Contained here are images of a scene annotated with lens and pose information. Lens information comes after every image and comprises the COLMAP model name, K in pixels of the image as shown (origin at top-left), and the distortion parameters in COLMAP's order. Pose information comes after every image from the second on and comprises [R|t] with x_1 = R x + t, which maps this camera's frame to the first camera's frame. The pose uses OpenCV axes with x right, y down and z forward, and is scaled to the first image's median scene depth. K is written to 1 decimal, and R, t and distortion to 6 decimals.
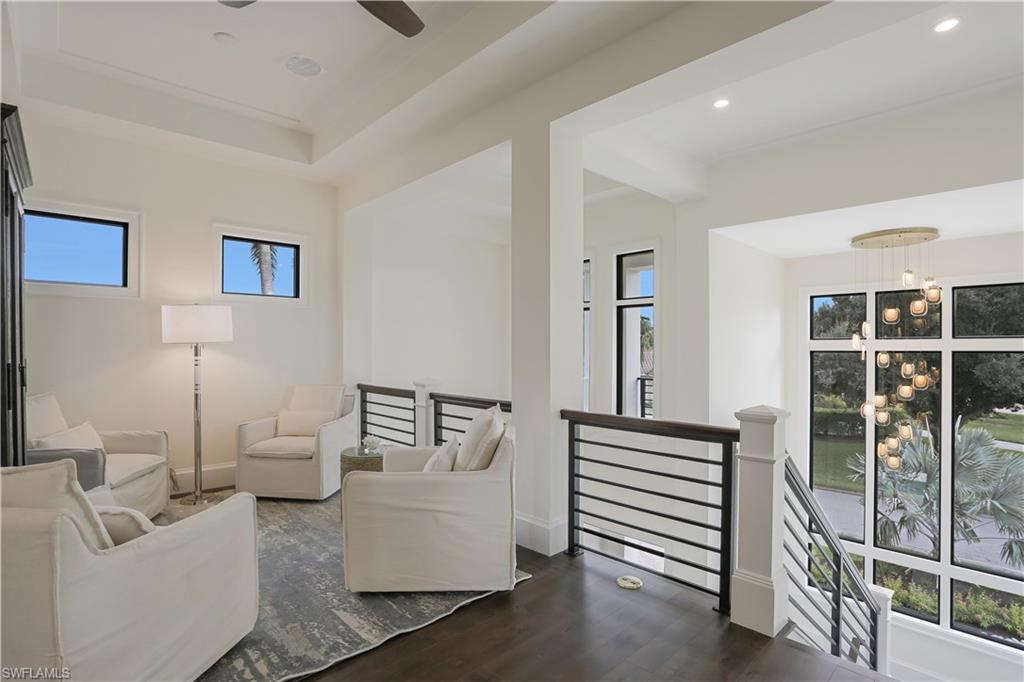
lens RADIAL K [[502.9, 0, 511.6], [0, 502.9, 340.9], [0, 0, 1]] dist [-0.021412, 0.004899]
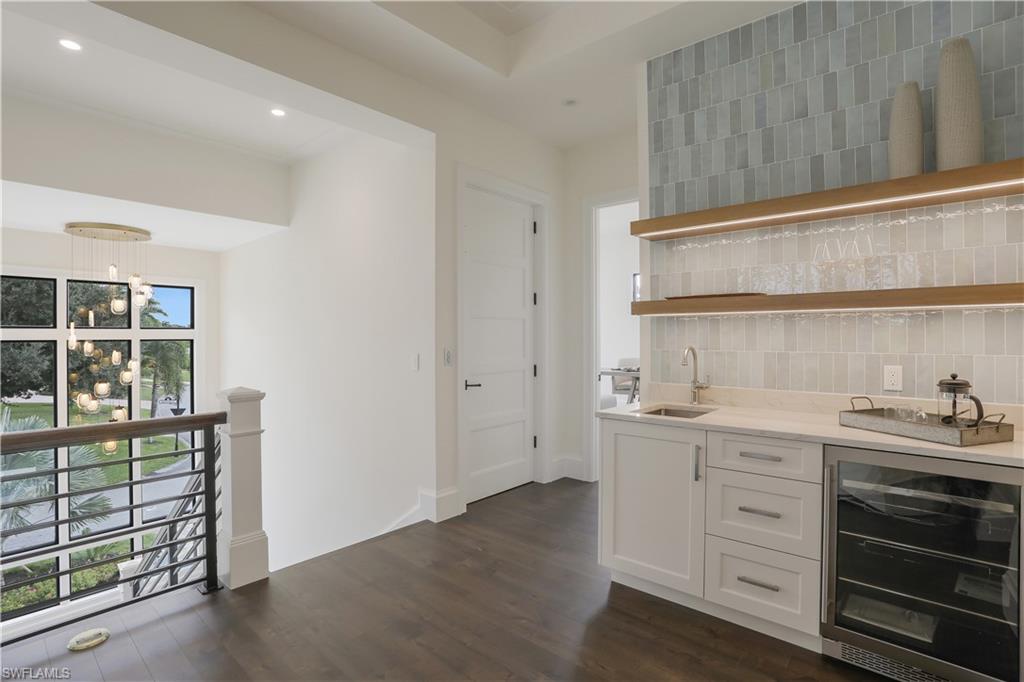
lens RADIAL K [[502.9, 0, 510.0], [0, 502.9, 339.4], [0, 0, 1]] dist [-0.021412, 0.004899]
pose [[-0.074261, -0.013400, 0.997149, -0.300066], [-0.004712, 0.999903, 0.013086, 0.001763], [-0.997228, -0.003727, -0.074317, 0.213064]]
